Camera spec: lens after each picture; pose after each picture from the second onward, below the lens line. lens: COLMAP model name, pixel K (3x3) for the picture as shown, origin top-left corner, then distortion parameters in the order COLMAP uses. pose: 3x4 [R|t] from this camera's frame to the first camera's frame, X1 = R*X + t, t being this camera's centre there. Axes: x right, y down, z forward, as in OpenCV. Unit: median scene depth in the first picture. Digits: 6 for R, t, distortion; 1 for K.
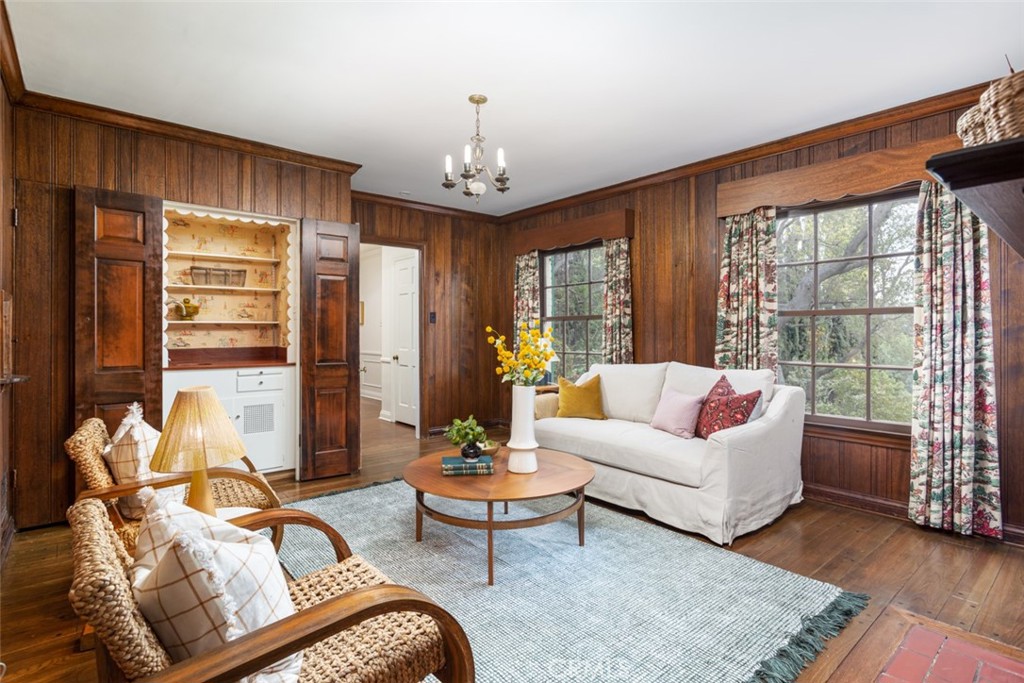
lens RADIAL K [[523.6, 0, 510.3], [0, 523.6, 336.7], [0, 0, 1]] dist [-0.001772, -0.000094]
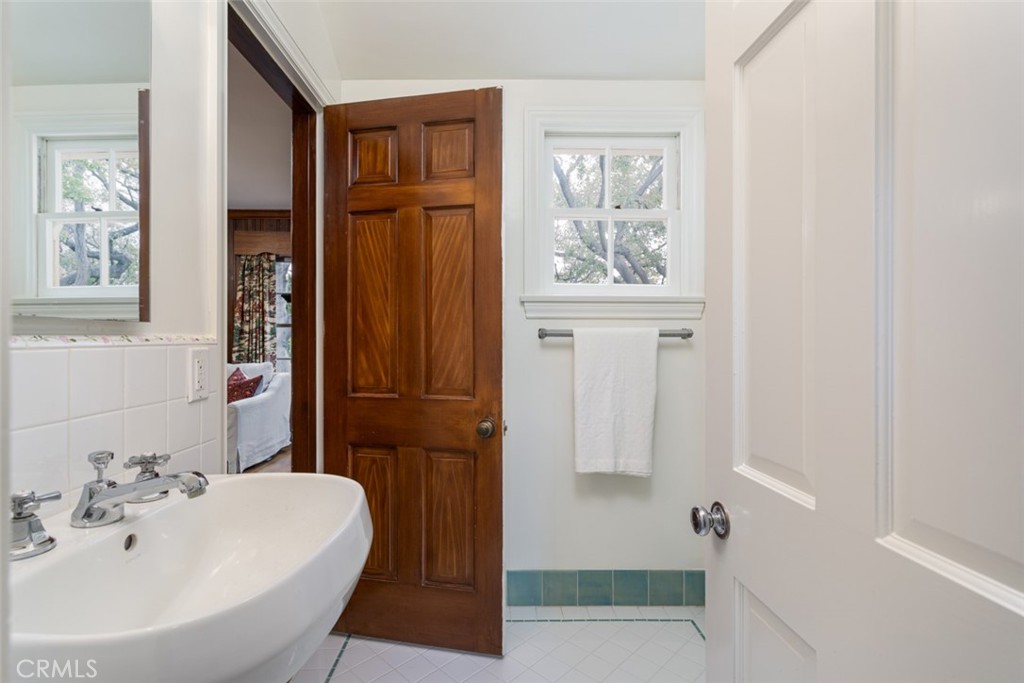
lens RADIAL K [[485.7, 0, 504.8], [0, 485.7, 339.9], [0, 0, 1]] dist [-0.015276, 0.001818]
pose [[0.639184, 0.001060, 0.769053, -0.134860], [0.000587, 0.999998, -0.001866, -0.000005], [-0.769054, 0.001644, 0.639182, -0.380626]]
